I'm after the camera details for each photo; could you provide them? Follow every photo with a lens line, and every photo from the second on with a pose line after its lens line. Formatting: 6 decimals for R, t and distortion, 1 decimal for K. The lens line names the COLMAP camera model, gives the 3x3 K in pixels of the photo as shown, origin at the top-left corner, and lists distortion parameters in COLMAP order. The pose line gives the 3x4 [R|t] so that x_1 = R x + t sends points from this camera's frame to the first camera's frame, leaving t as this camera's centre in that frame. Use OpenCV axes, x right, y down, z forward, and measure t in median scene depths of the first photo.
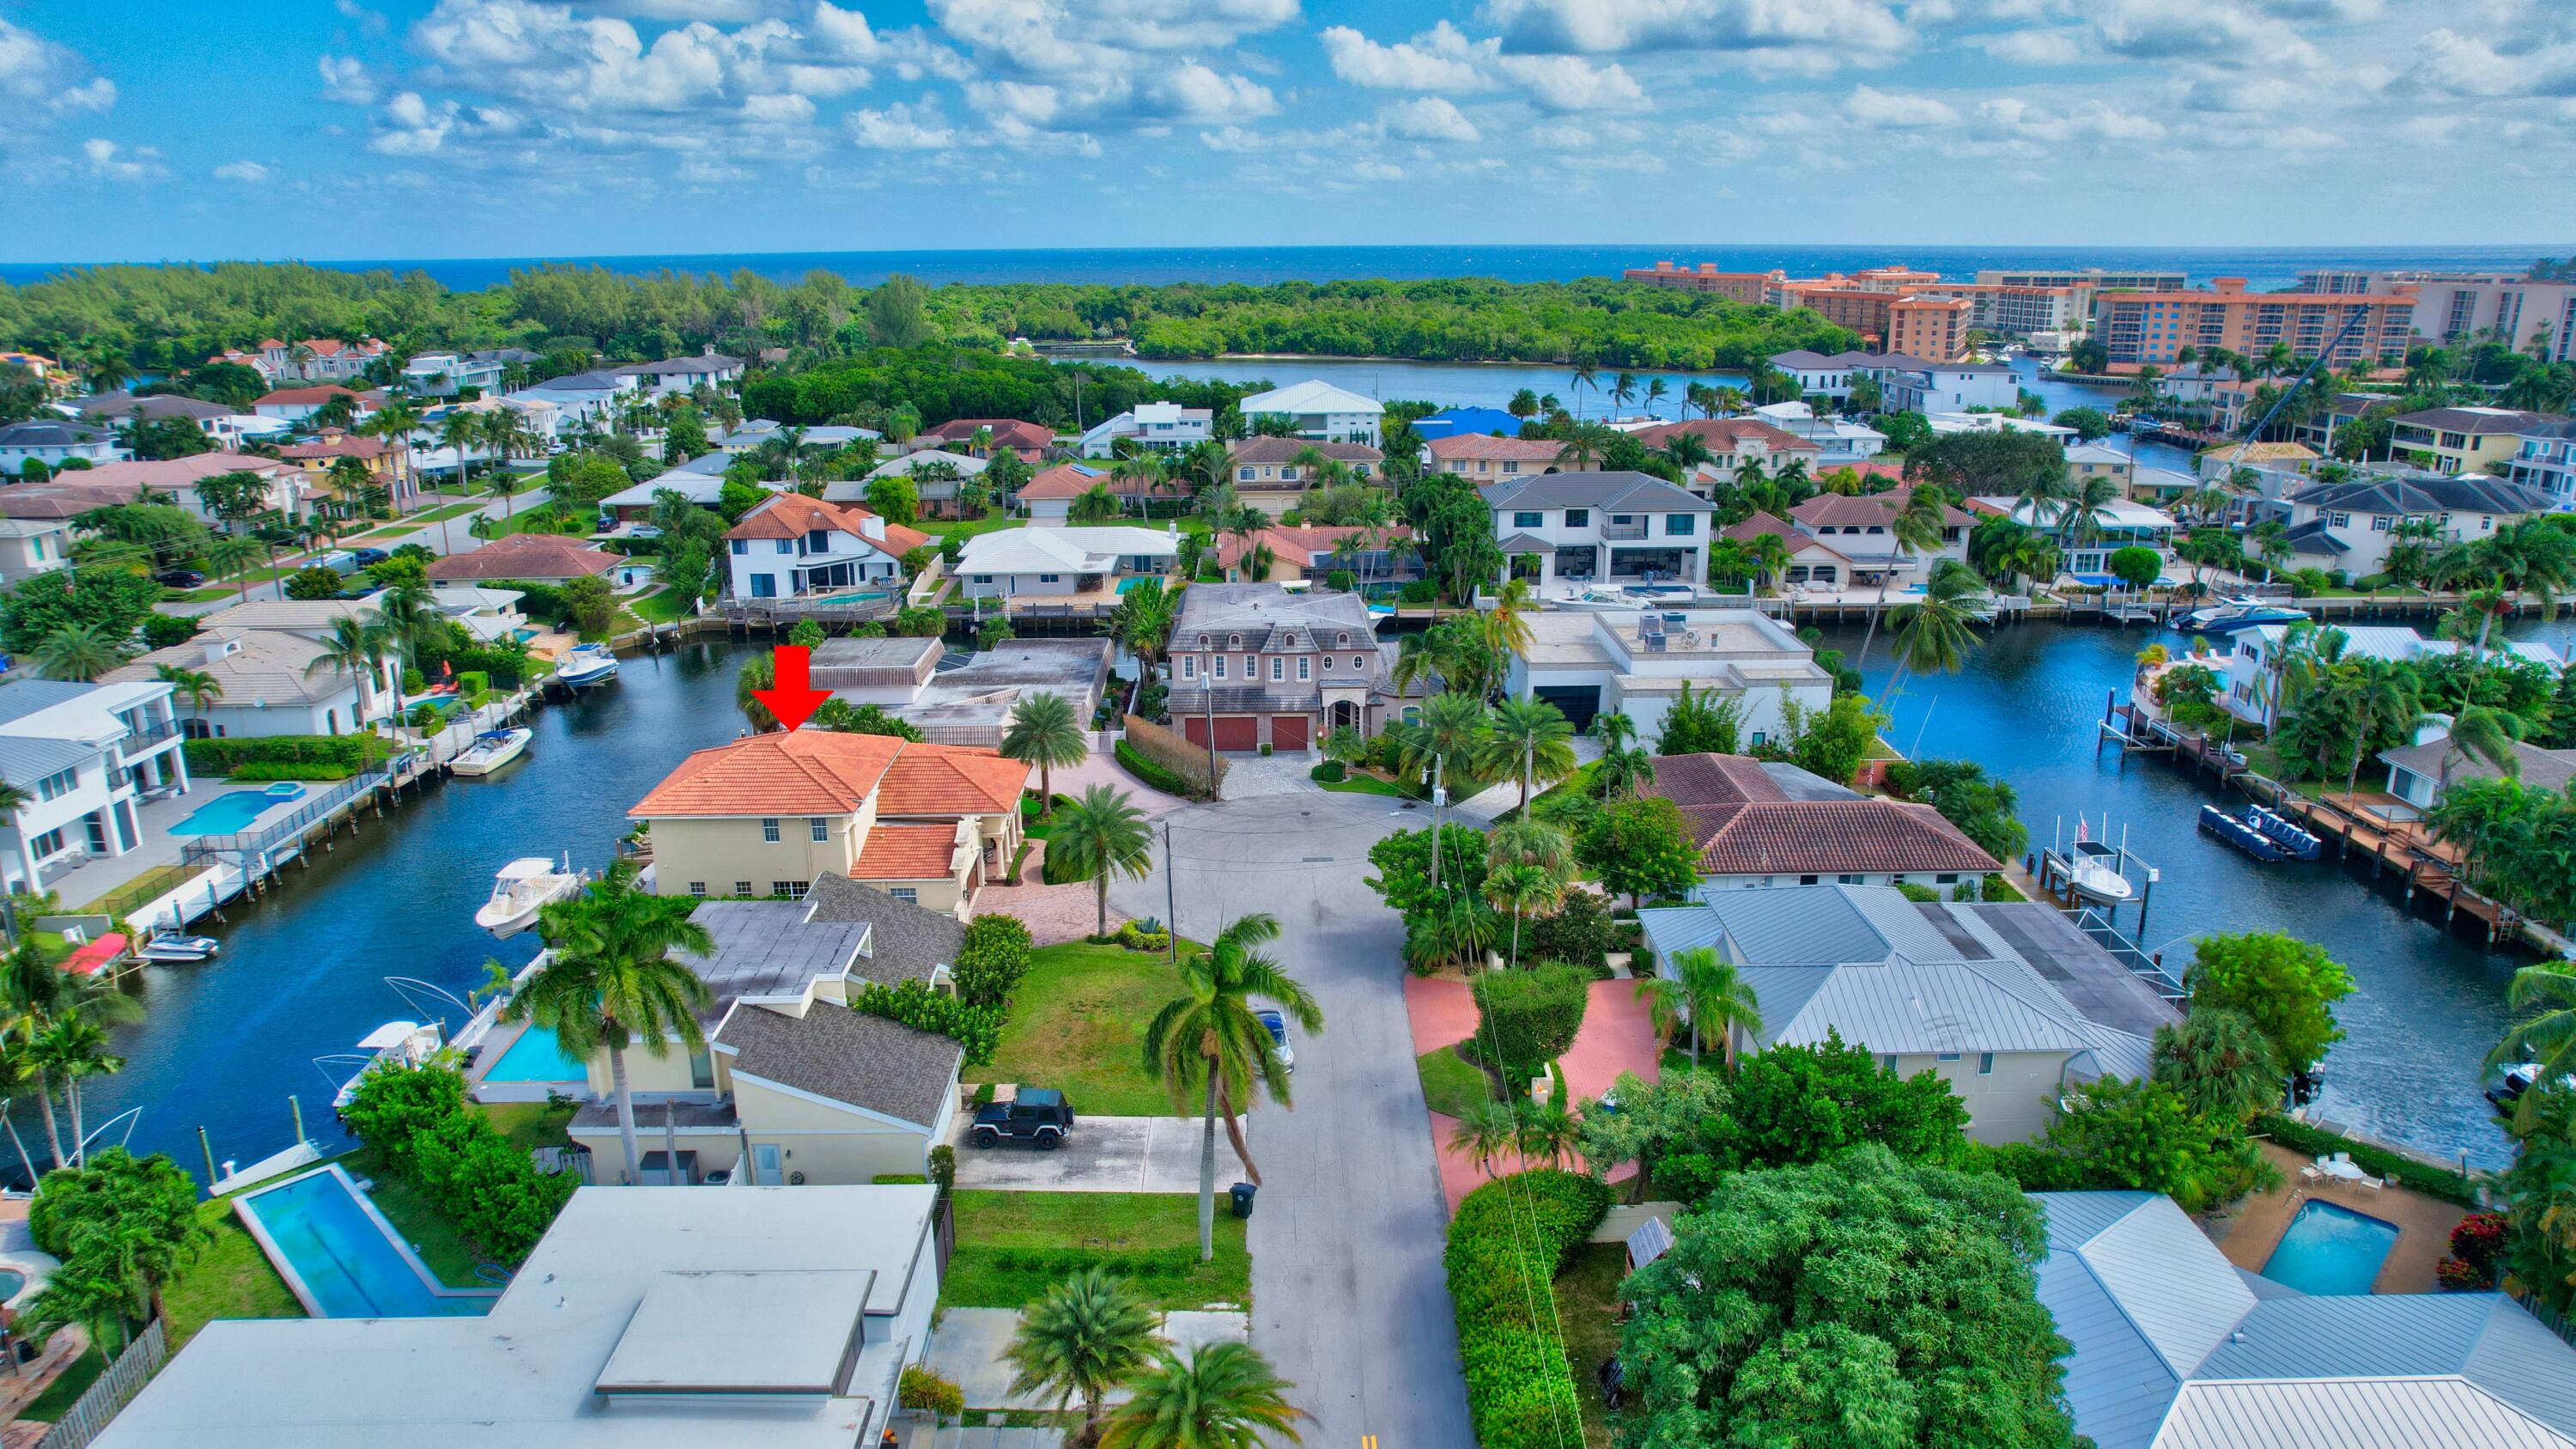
lens RADIAL K [[1650.5, 0, 1298.1], [0, 1650.5, 713.6], [0, 0, 1]] dist [-0.077125, 0.068739]
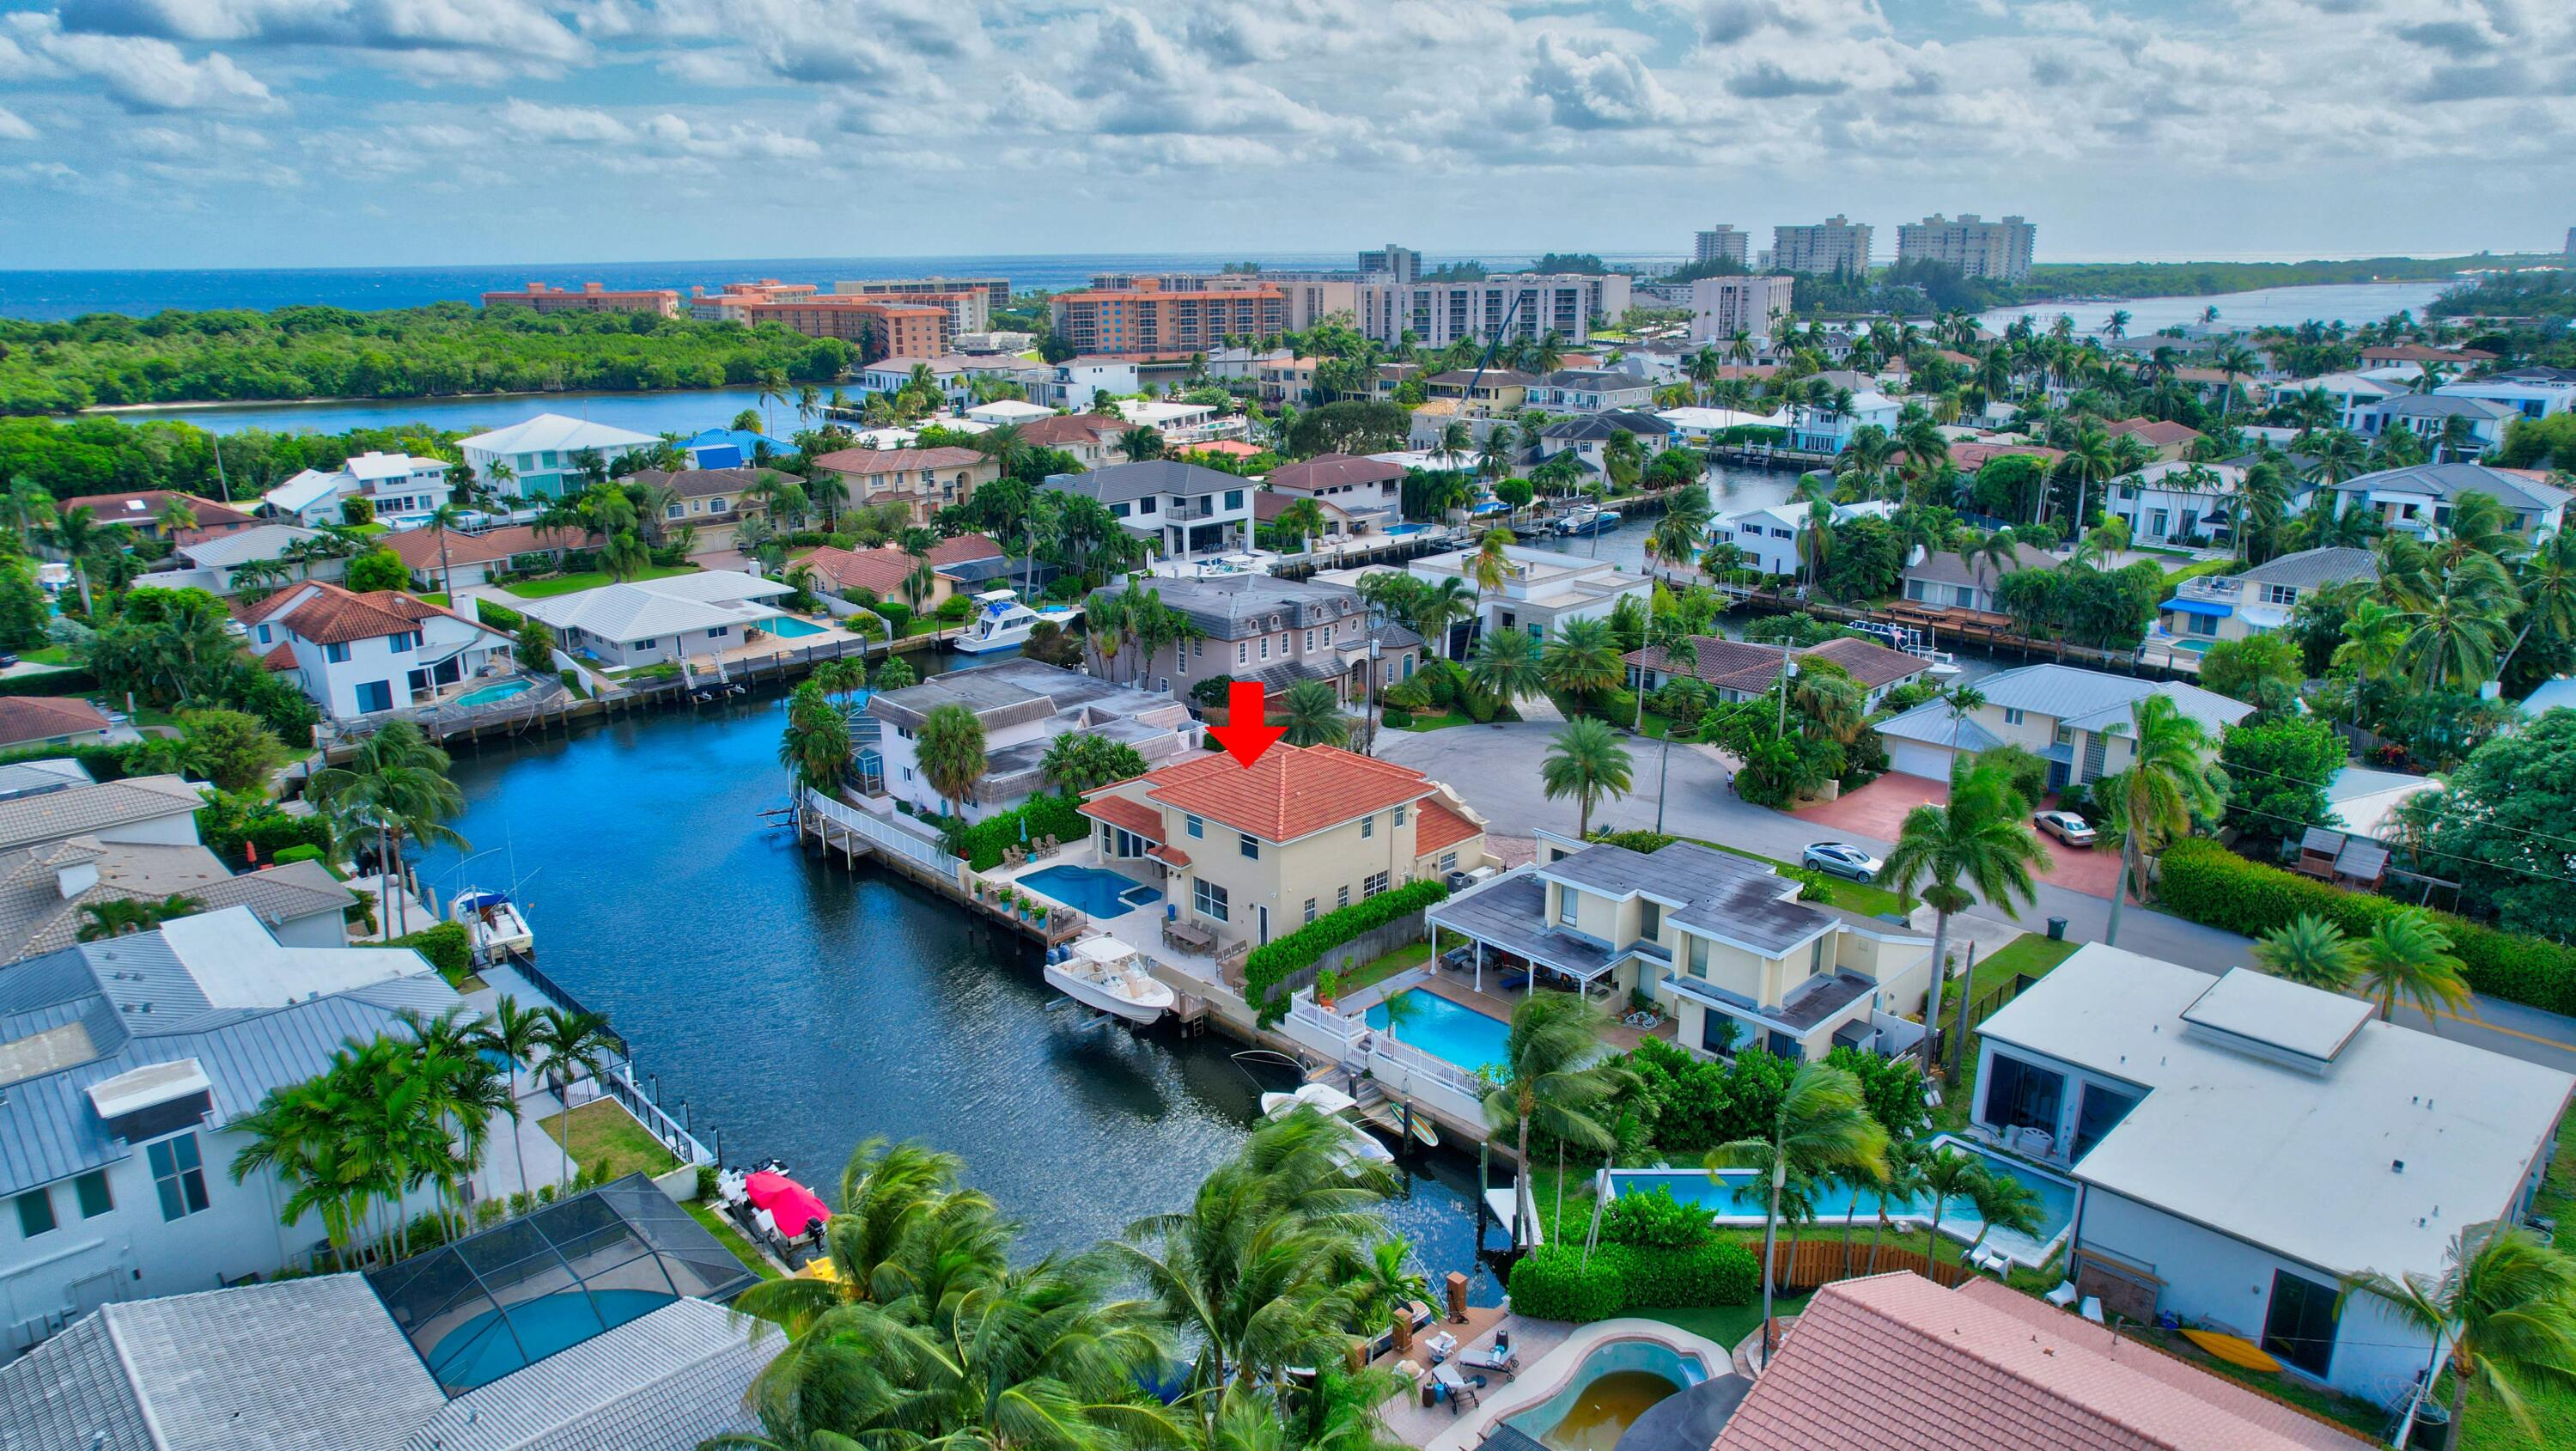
lens RADIAL K [[1650.3, 0, 1294.0], [0, 1650.3, 747.2], [0, 0, 1]] dist [-0.077125, 0.068739]
pose [[0.729513, -0.197801, 0.654741, -0.243288], [0.191223, 0.978080, 0.082424, -0.016368], [-0.656693, 0.065072, 0.751346, 0.064097]]
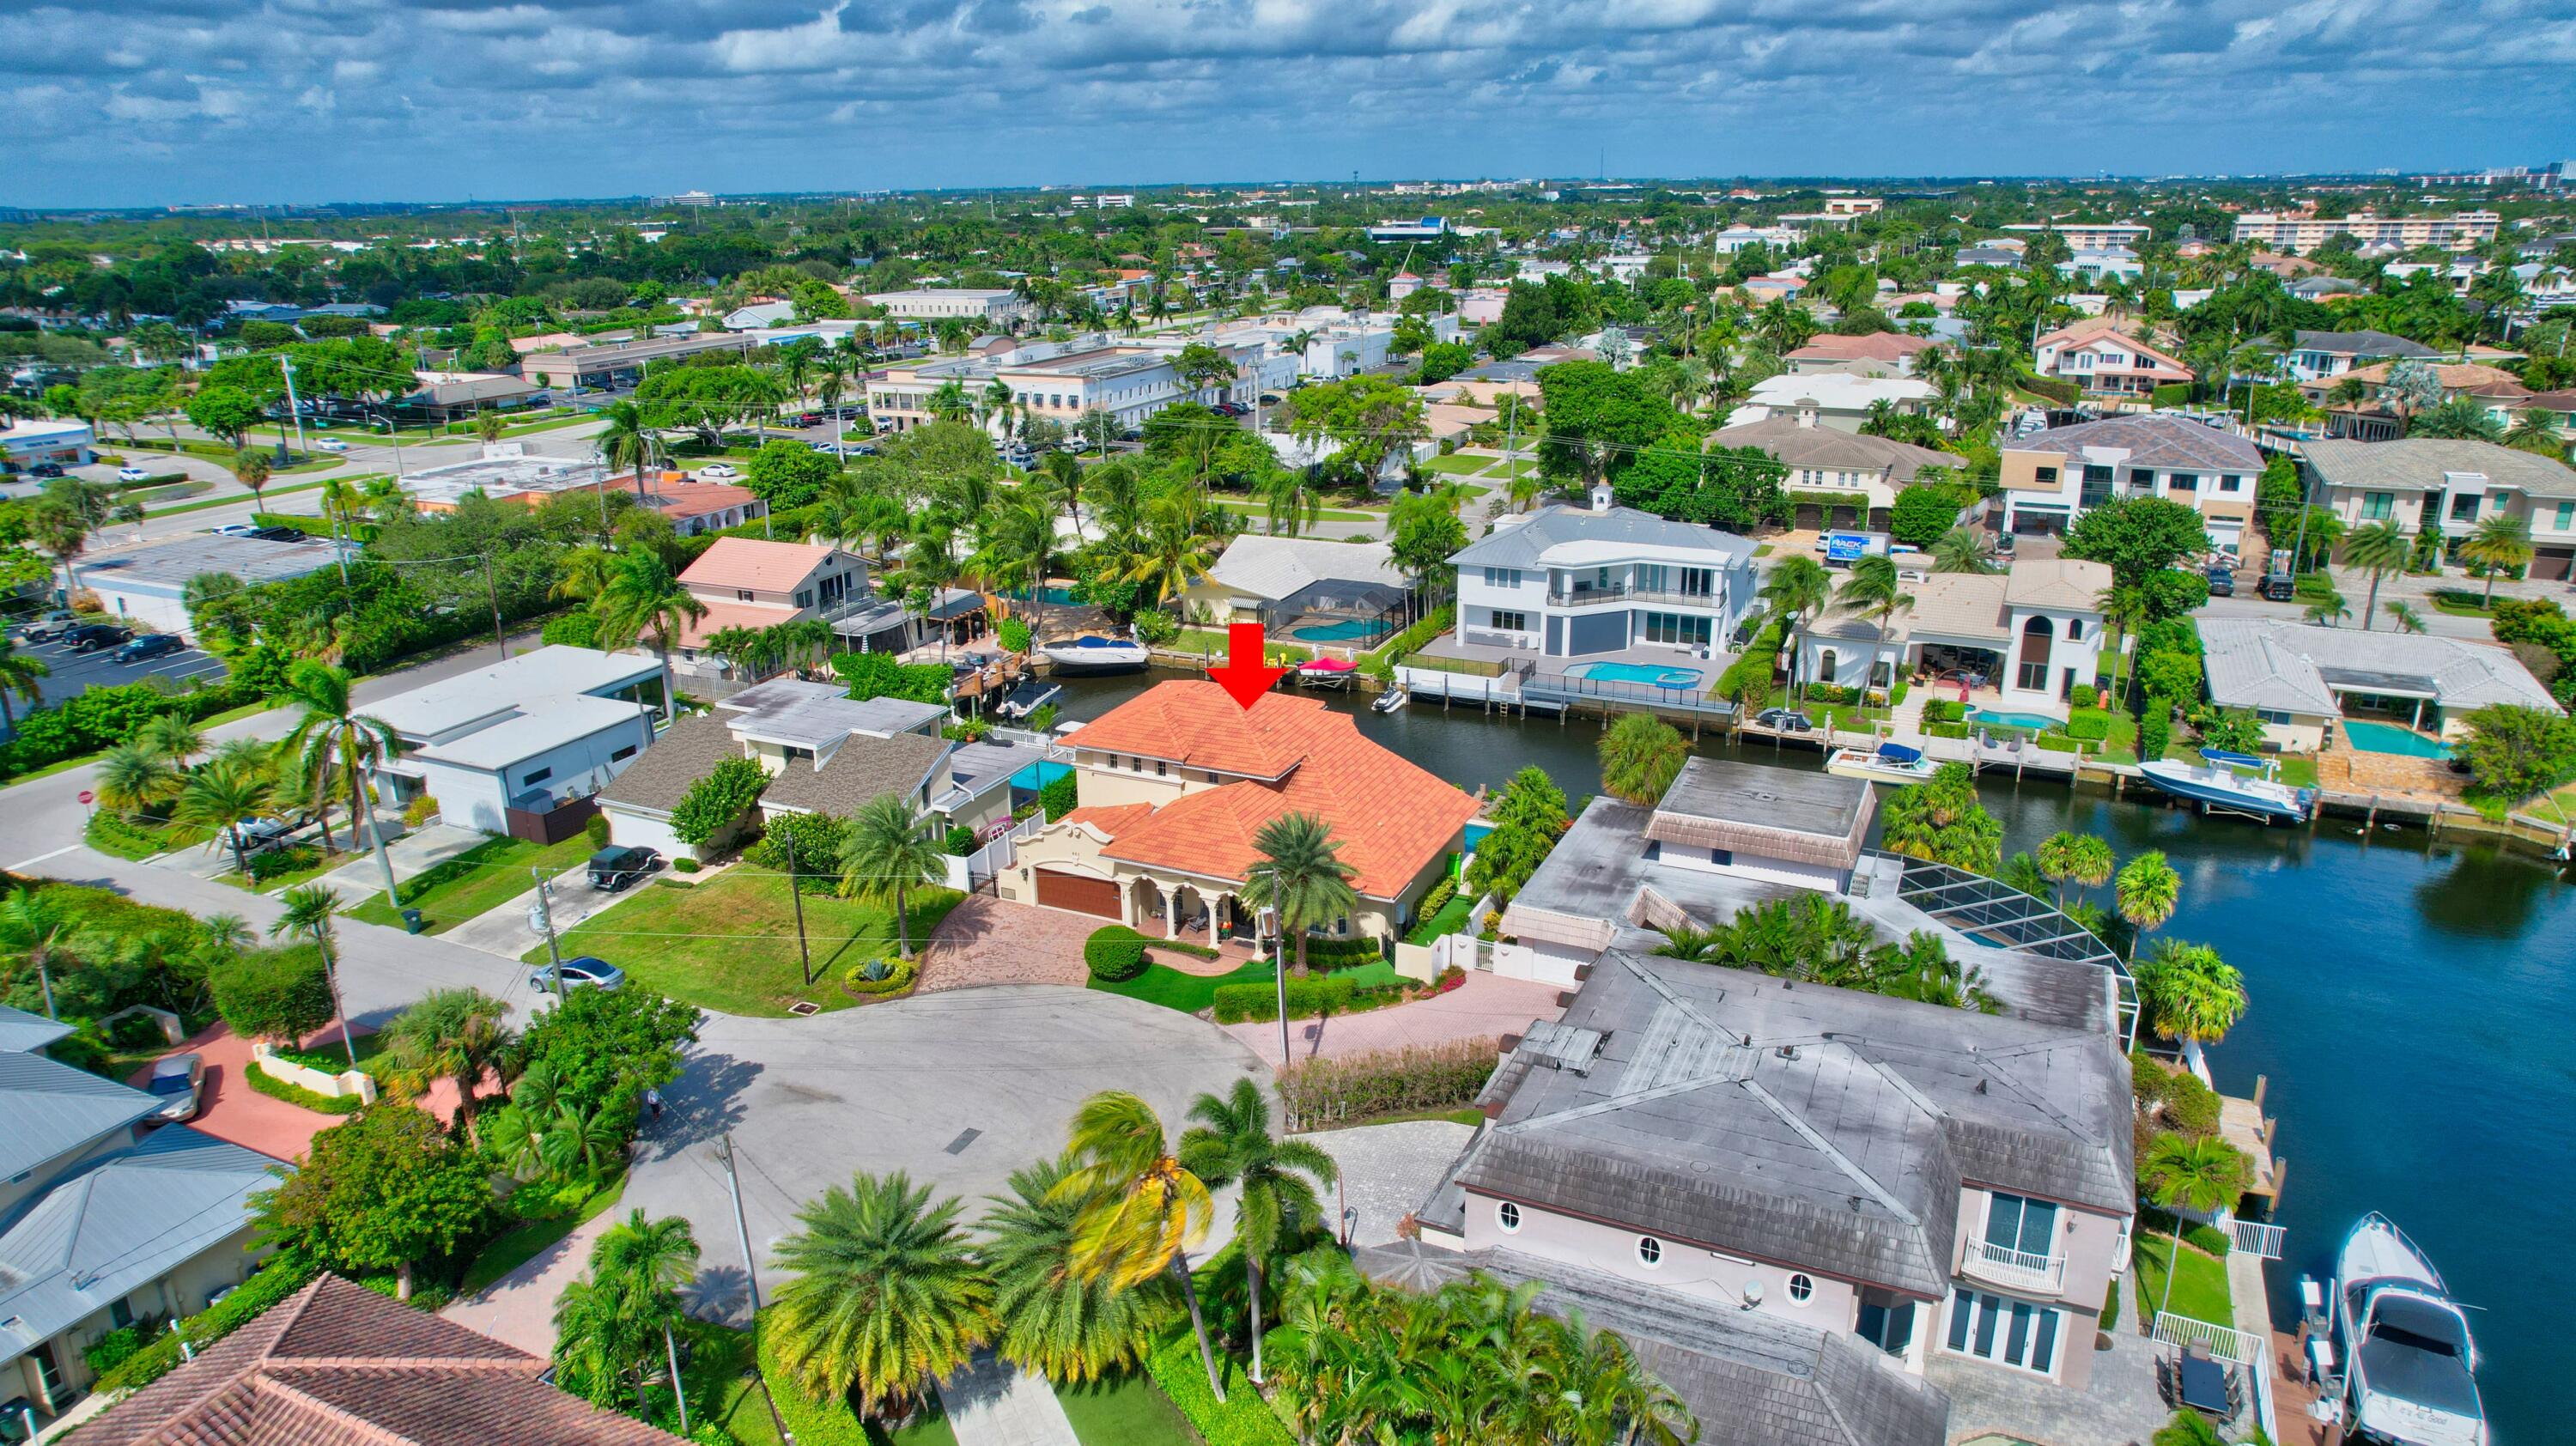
lens RADIAL K [[1650.2, 0, 1282.6], [0, 1650.2, 730.2], [0, 0, 1]] dist [-0.077125, 0.068739]
pose [[-0.446673, 0.298783, -0.843334, 0.124803], [-0.231244, 0.872010, 0.431421, -0.099718], [0.864297, 0.387720, -0.320412, 0.342209]]
